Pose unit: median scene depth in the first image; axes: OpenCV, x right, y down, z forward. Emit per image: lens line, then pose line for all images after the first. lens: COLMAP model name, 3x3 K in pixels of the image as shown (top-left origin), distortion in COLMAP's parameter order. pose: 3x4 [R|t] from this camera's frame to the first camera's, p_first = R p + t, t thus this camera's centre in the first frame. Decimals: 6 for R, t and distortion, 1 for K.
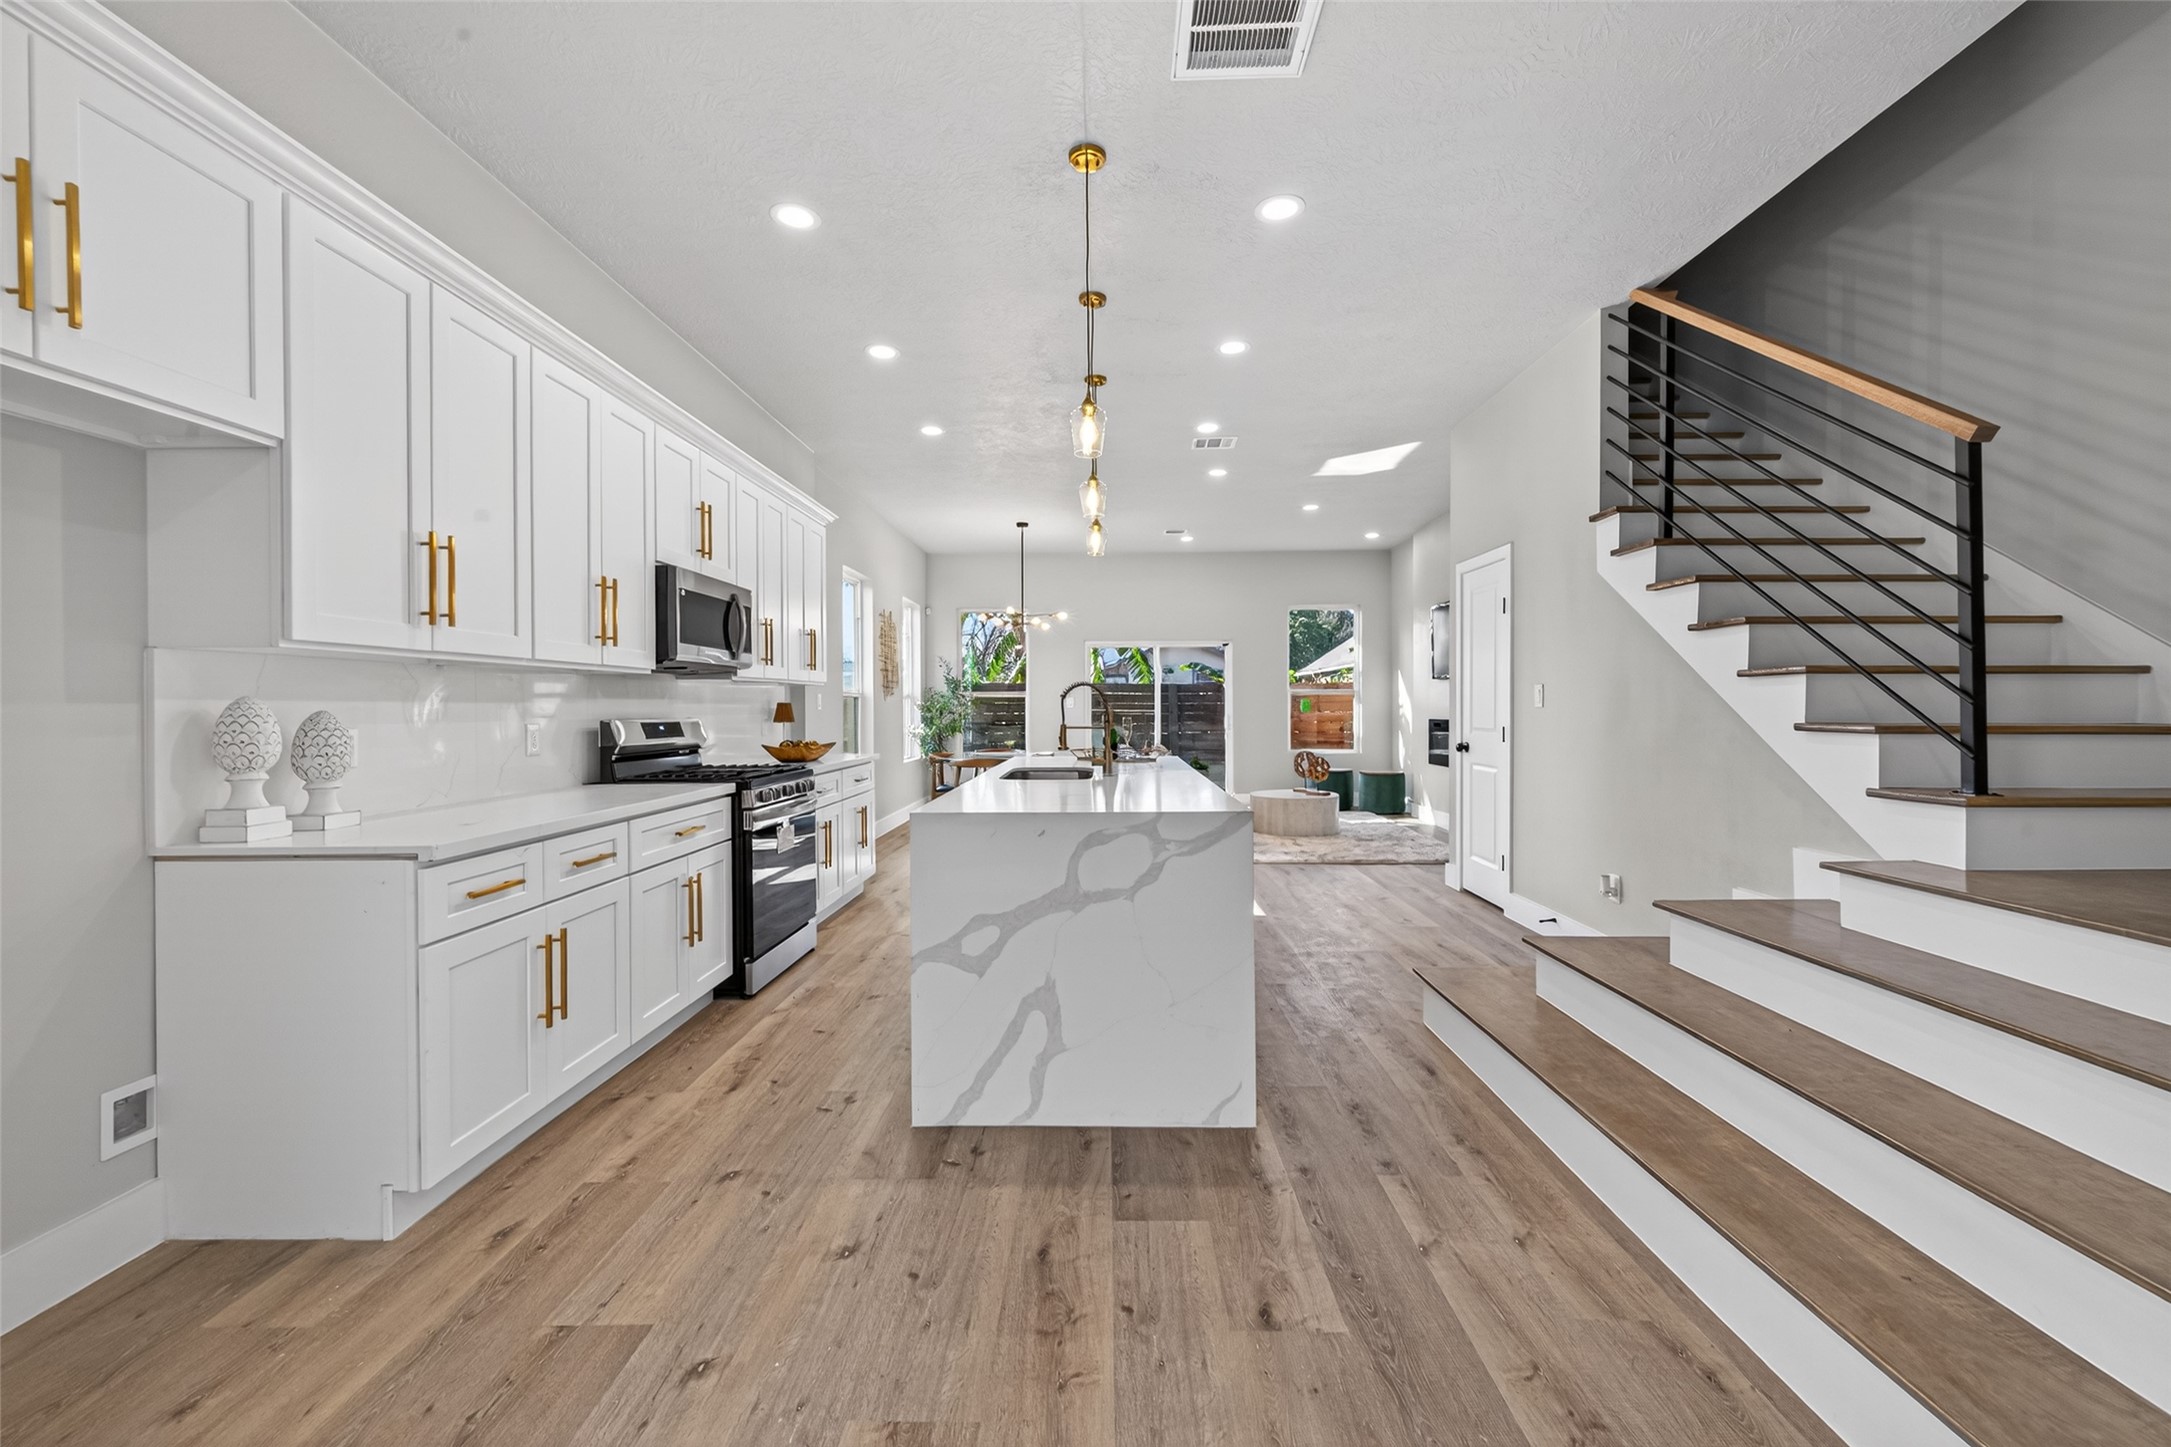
lens RADIAL K [[858.5, 0, 1091.0], [0, 858.5, 714.1], [0, 0, 1]] dist [0.006309, -0.000047]
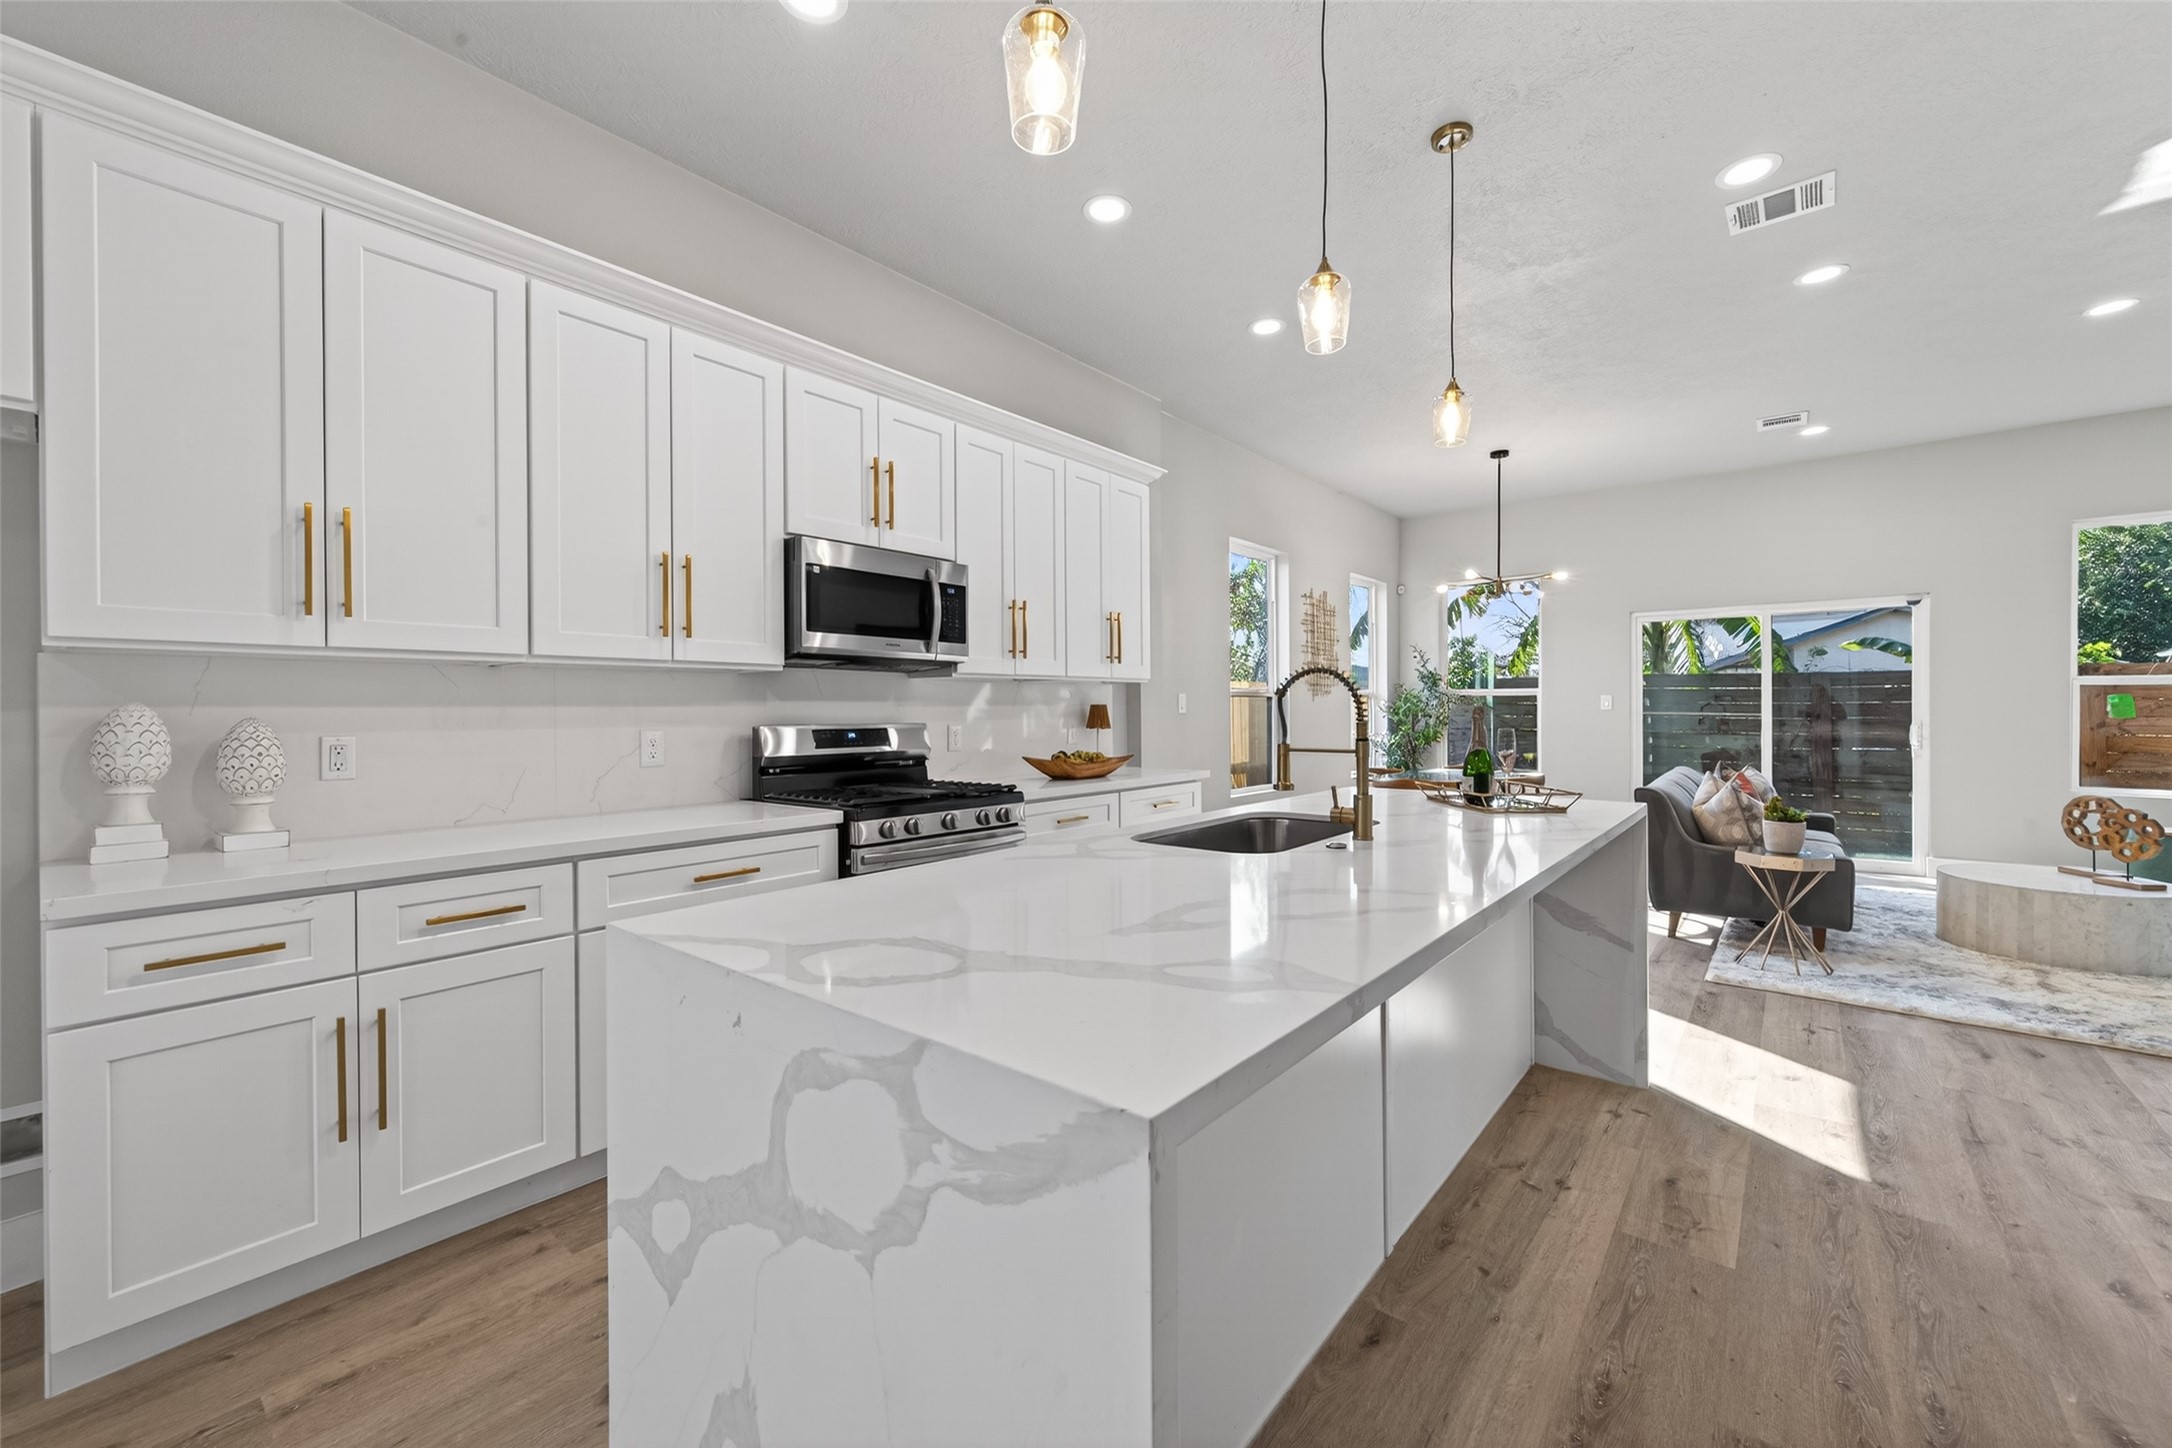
lens RADIAL K [[858.9, 0, 1091.5], [0, 858.9, 714.6], [0, 0, 1]] dist [0.006309, -0.000047]
pose [[0.785818, 0.003594, -0.618447, 0.199832], [-0.003547, 0.999993, 0.001304, -0.006154], [0.618448, 0.001169, 0.785825, 0.466316]]
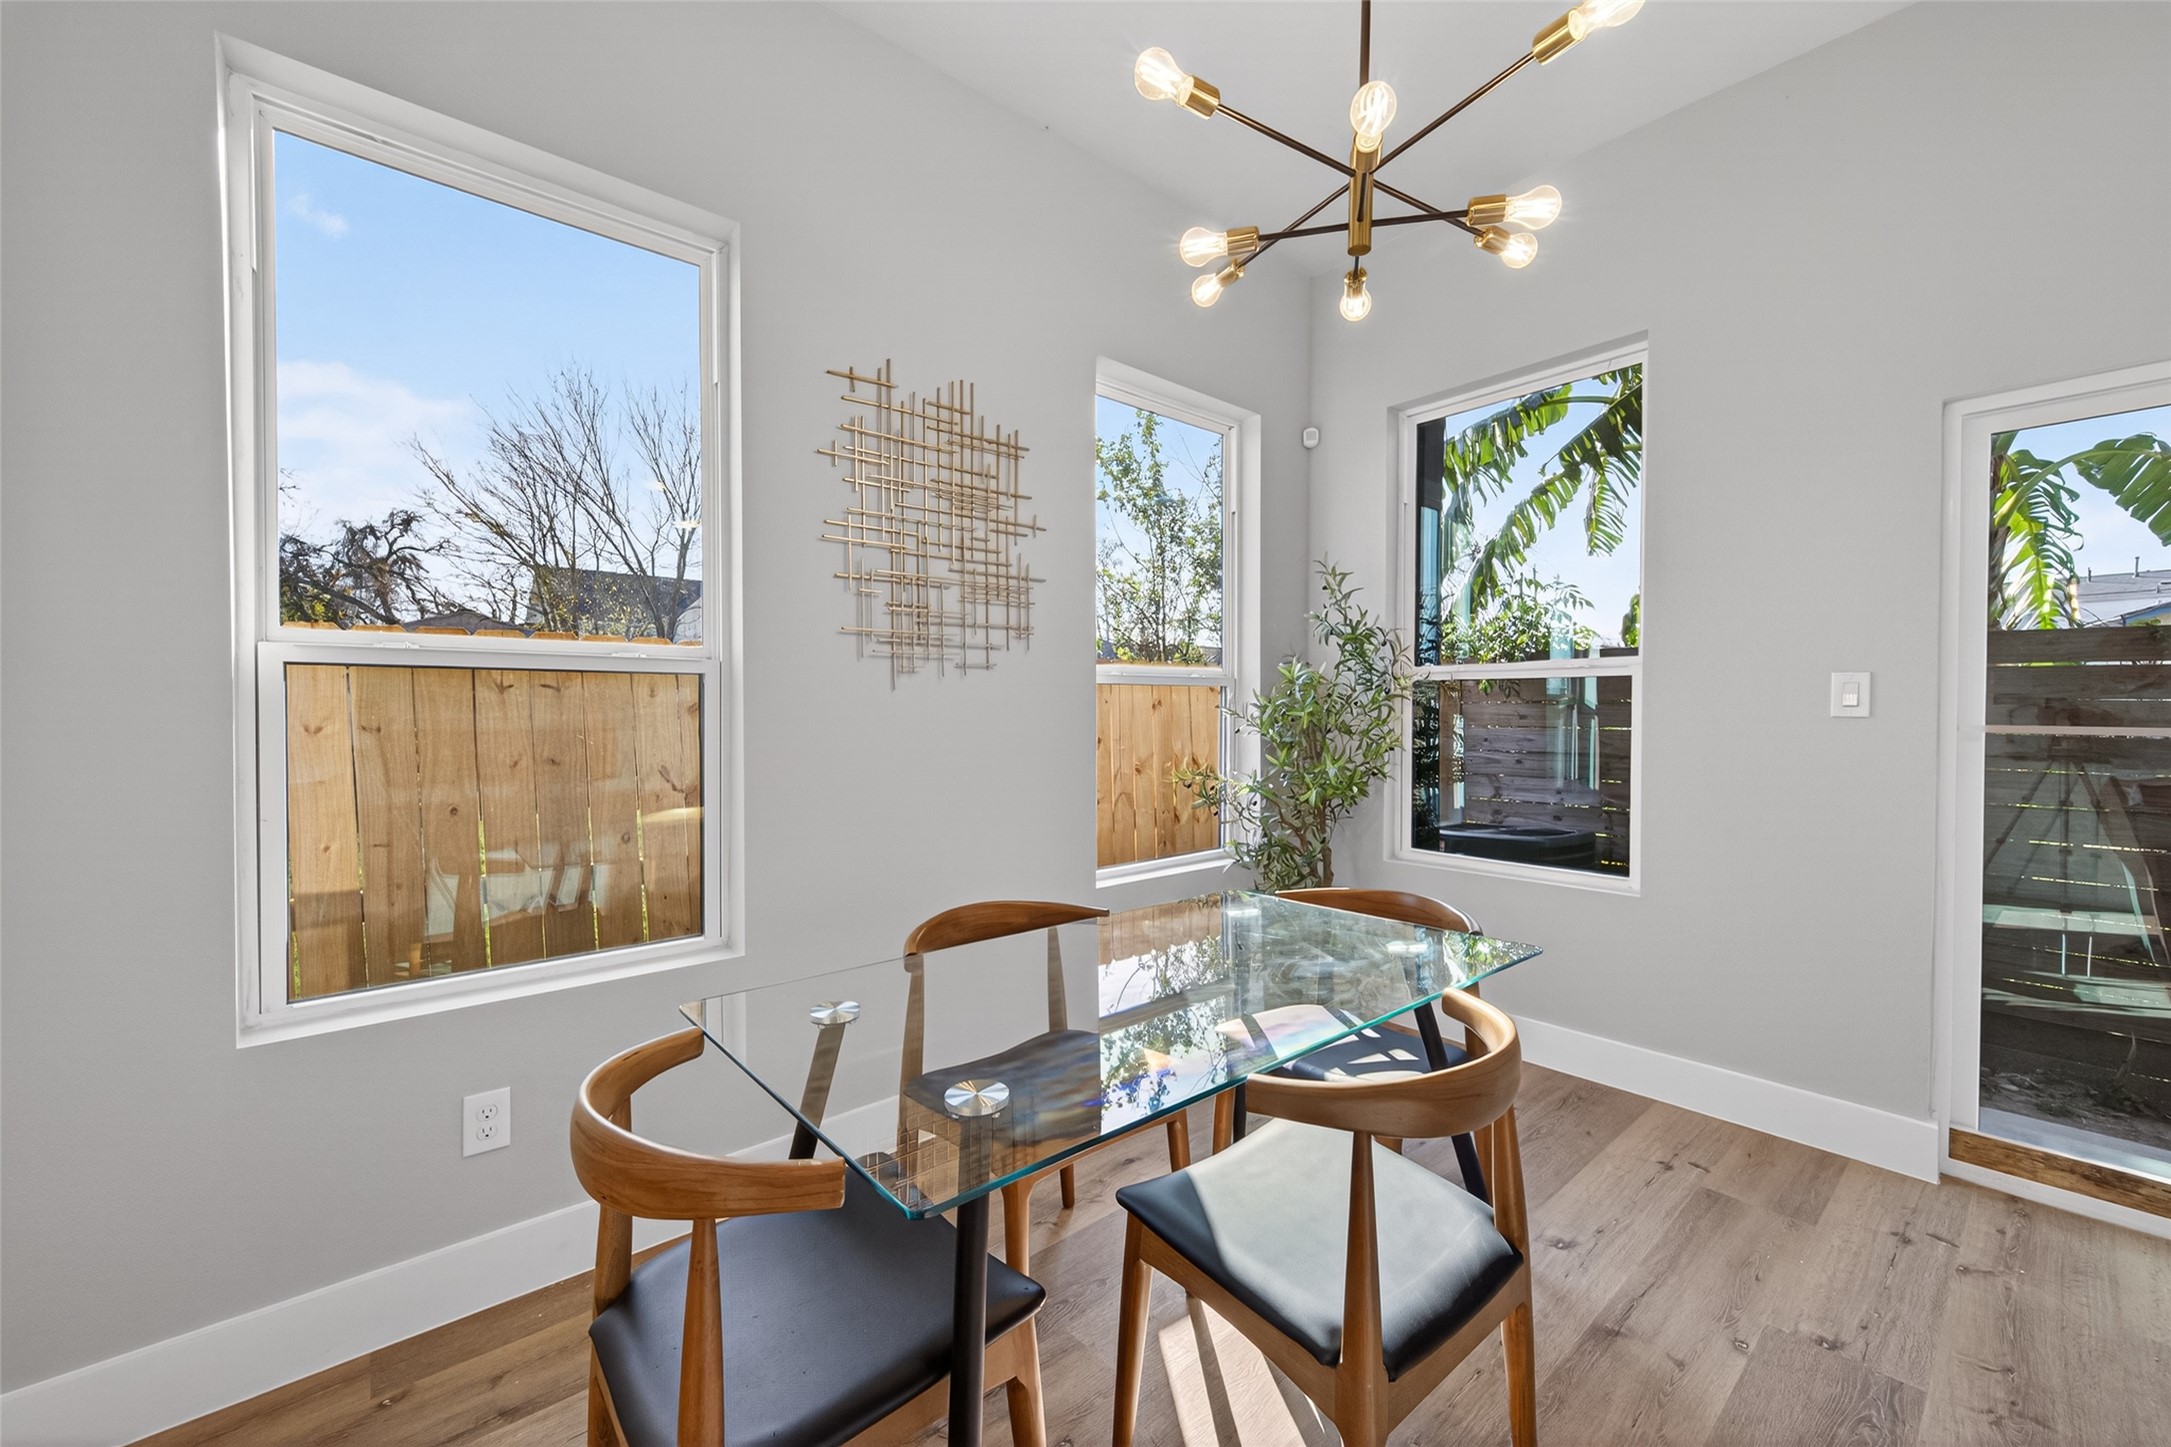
lens RADIAL K [[858.5, 0, 1091.0], [0, 858.5, 714.1], [0, 0, 1]] dist [0.006309, -0.000047]
pose [[0.682145, 0.001351, -0.731216, 0.014200], [-0.006448, 0.999971, -0.004168, -0.014304], [0.731188, 0.007558, 0.682134, 1.738523]]
